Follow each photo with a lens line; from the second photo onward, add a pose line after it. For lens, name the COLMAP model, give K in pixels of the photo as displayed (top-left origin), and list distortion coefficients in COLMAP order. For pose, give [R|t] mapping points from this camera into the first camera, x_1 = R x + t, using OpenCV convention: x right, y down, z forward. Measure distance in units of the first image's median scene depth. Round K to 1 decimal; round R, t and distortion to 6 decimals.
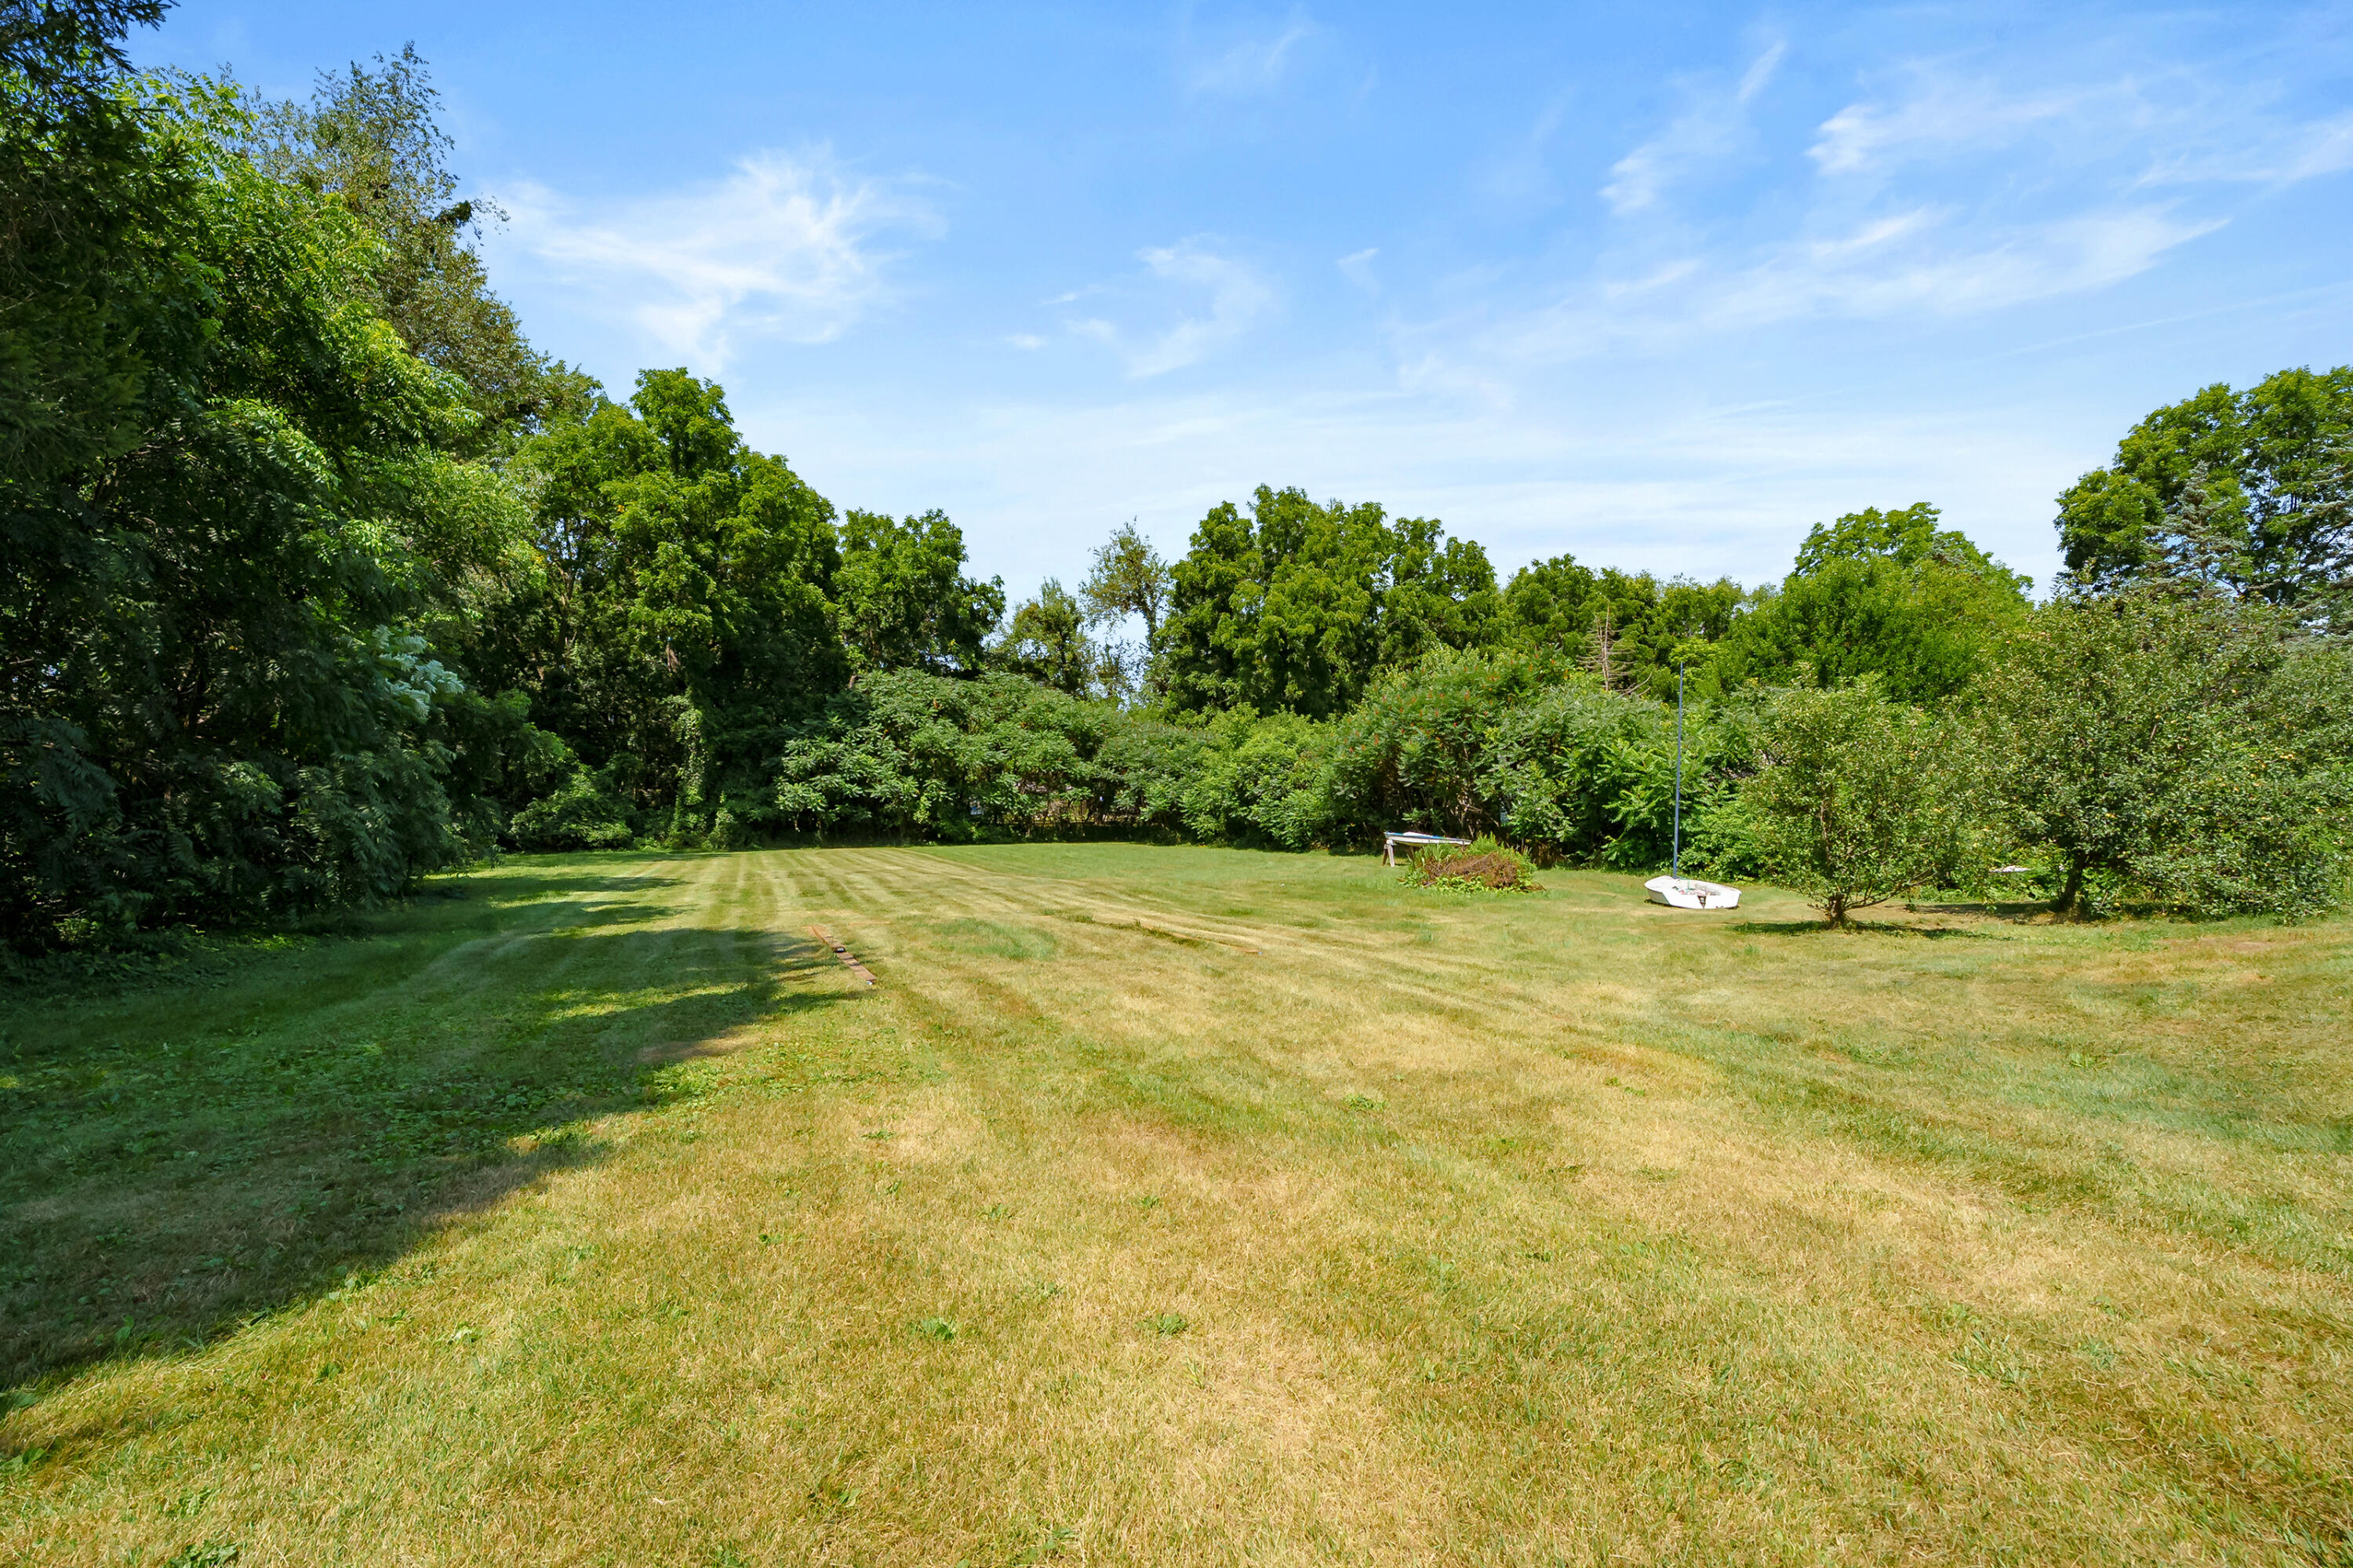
lens RADIAL K [[1053.4, 0, 1167.7], [0, 1053.4, 780.8], [0, 0, 1]] dist [-0.000644, 0.002245]
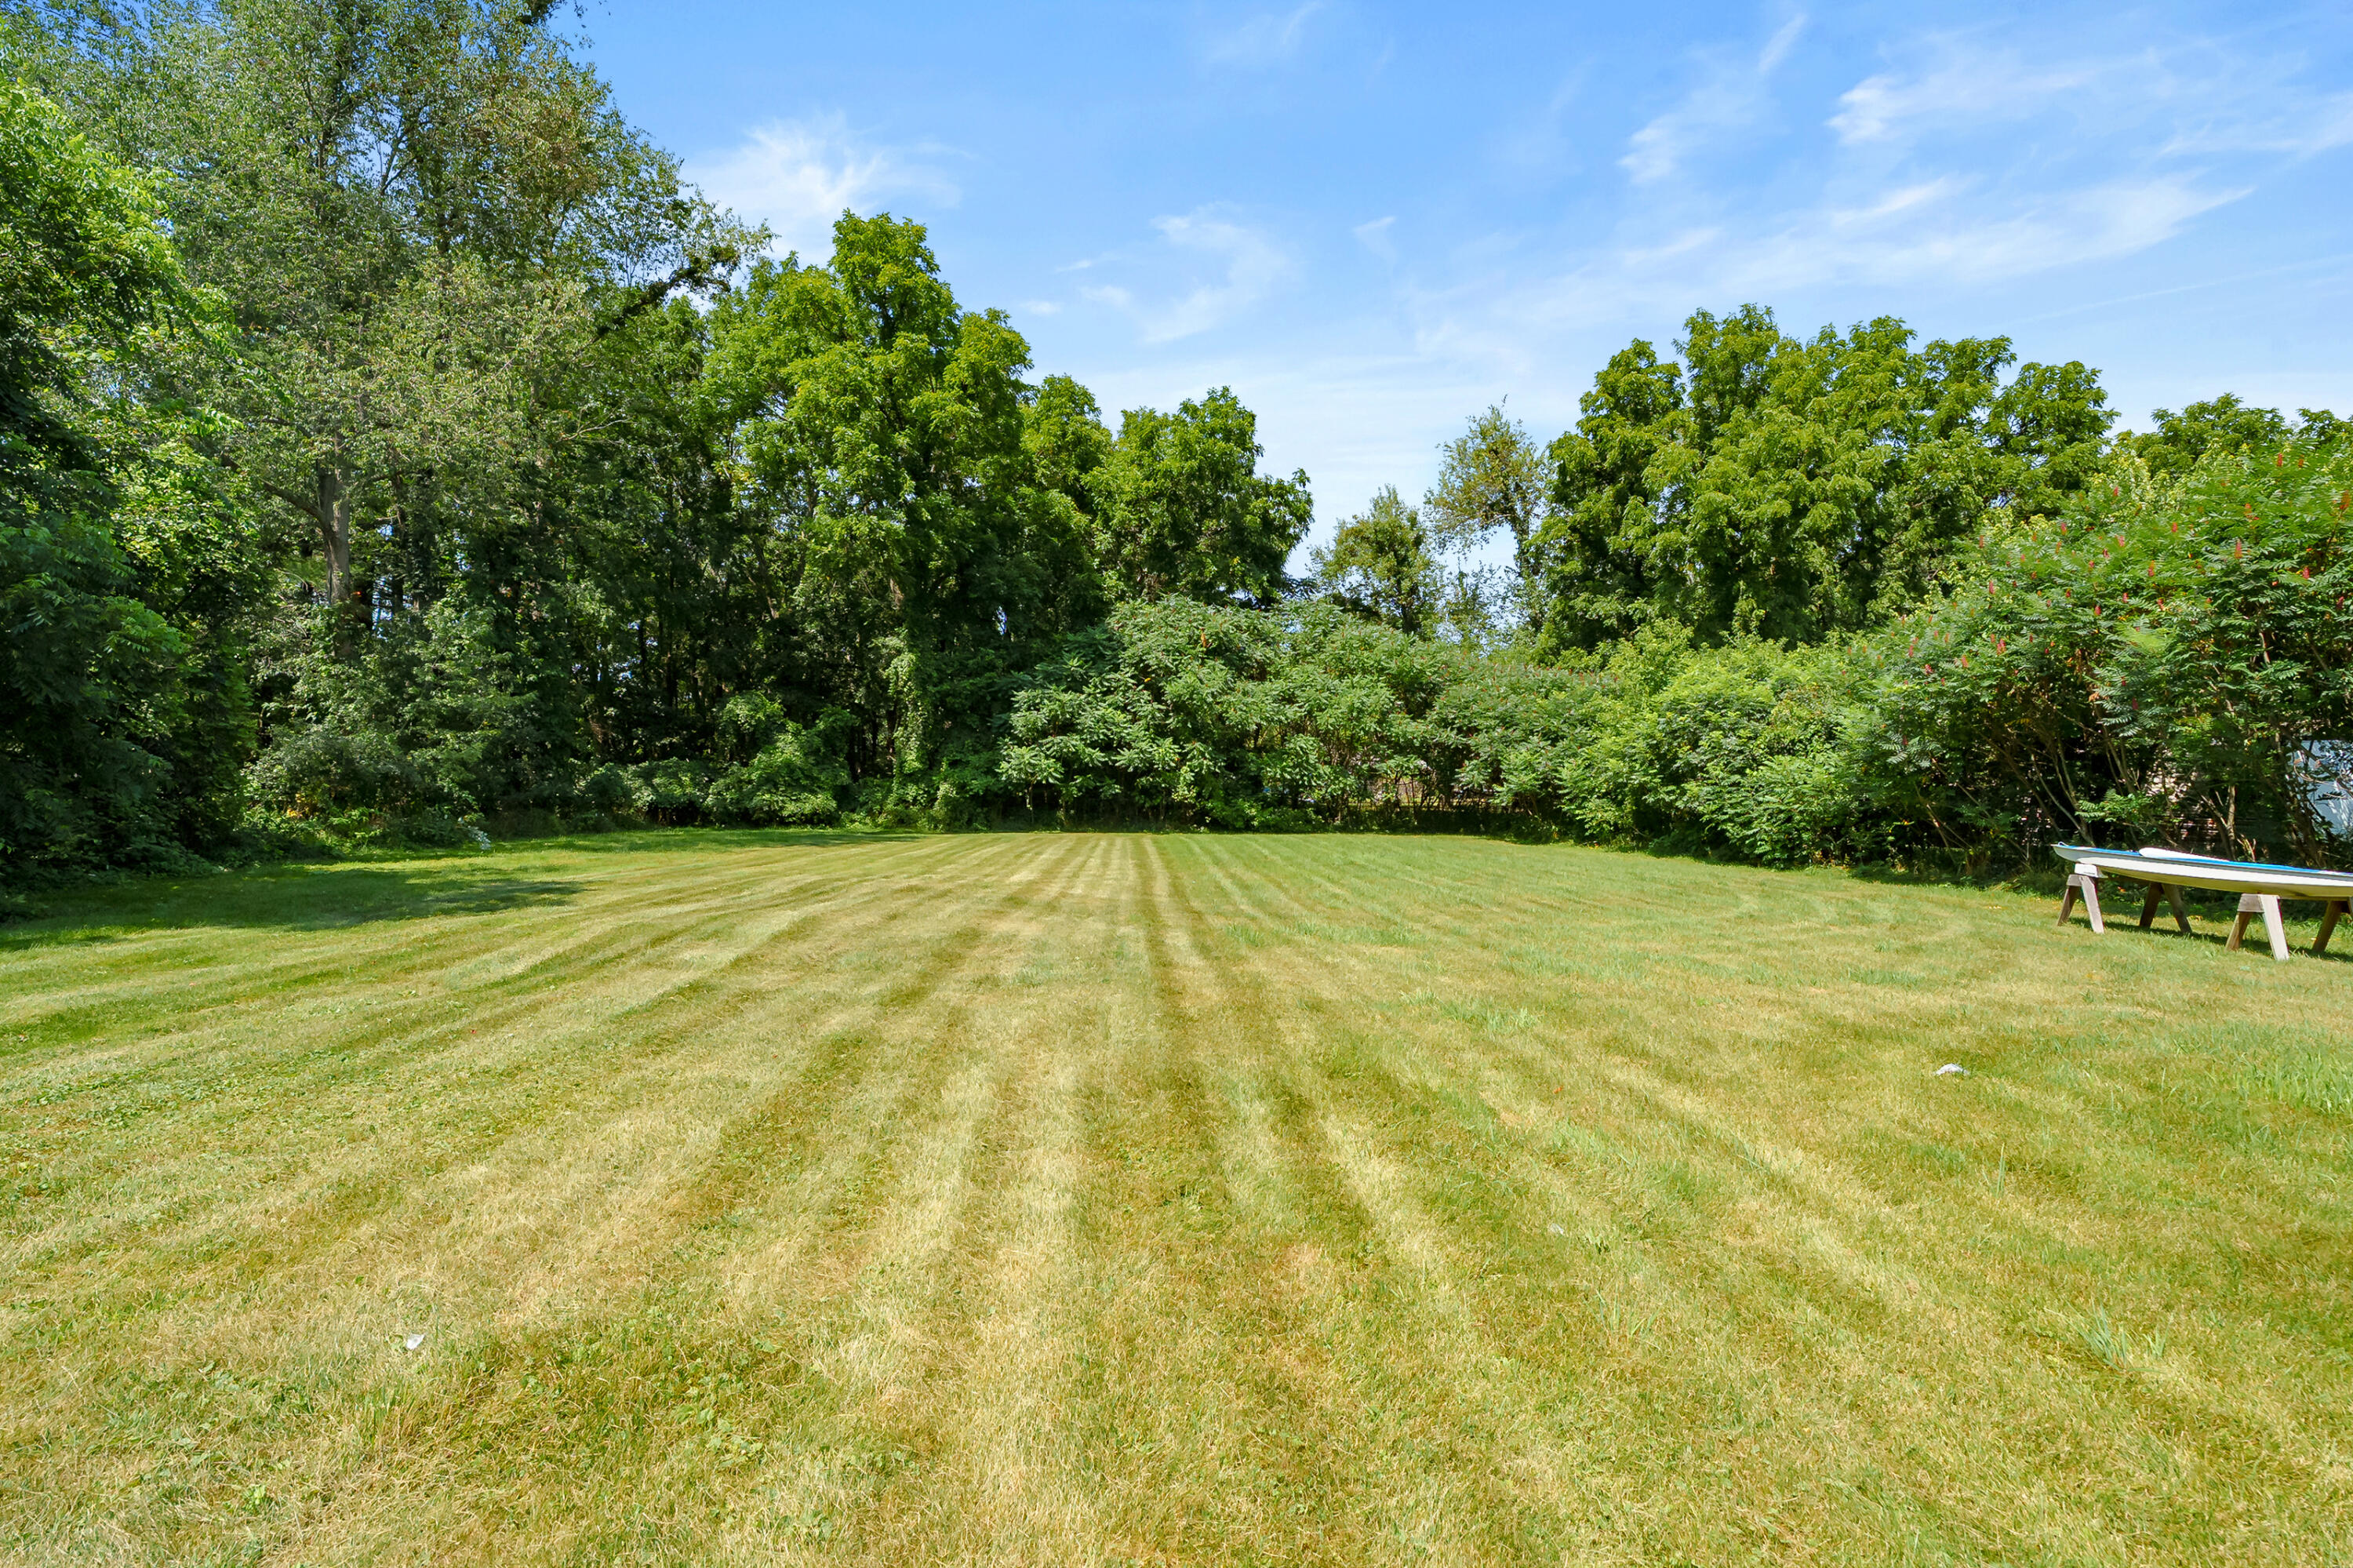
lens RADIAL K [[1043.0, 0, 1176.5], [0, 1043.0, 784.0], [0, 0, 1]] dist [-0.001086, -0.000071]
pose [[0.940669, 0.015404, -0.338976, 0.008496], [-0.008548, 0.999728, 0.021708, 0.011415], [0.339219, -0.017523, 0.940544, 0.303374]]
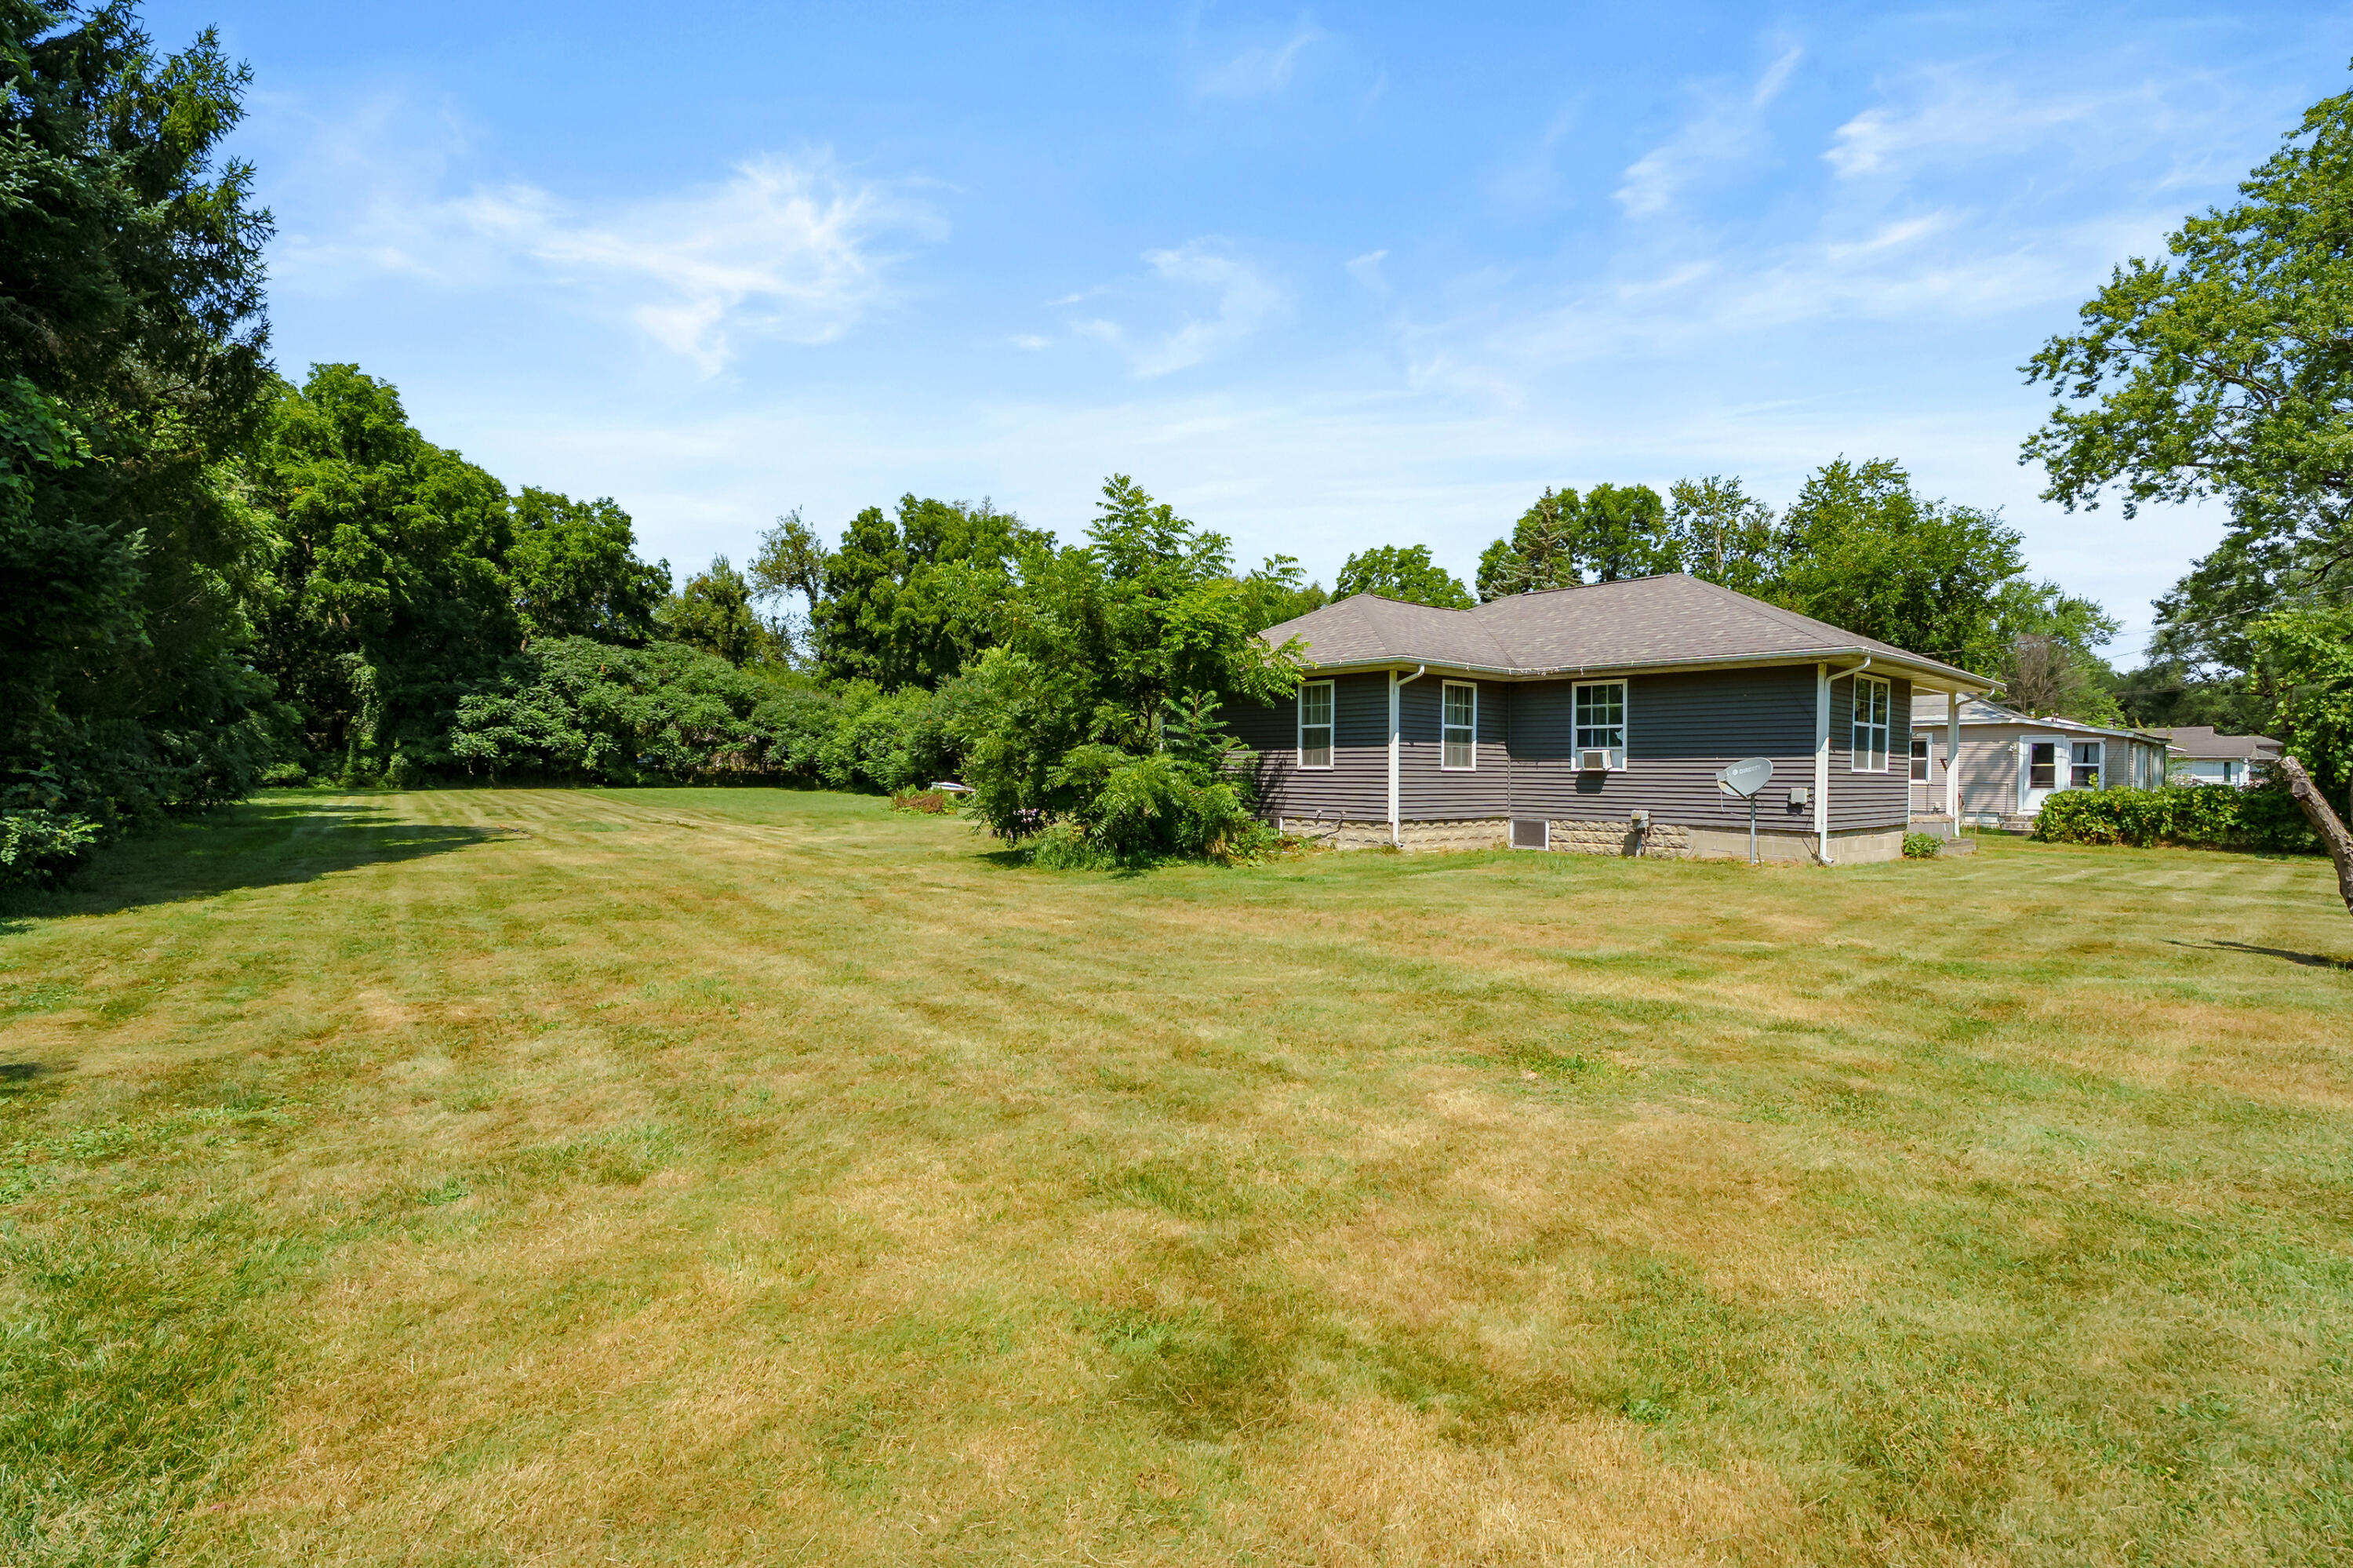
lens RADIAL K [[1053.4, 0, 1167.7], [0, 1053.4, 780.8], [0, 0, 1]] dist [-0.000644, 0.002245]
pose [[0.967153, 0.016751, 0.253642, 0.093738], [-0.028528, 0.998675, 0.042825, -0.015817], [-0.252589, -0.048654, 0.966350, -0.306113]]
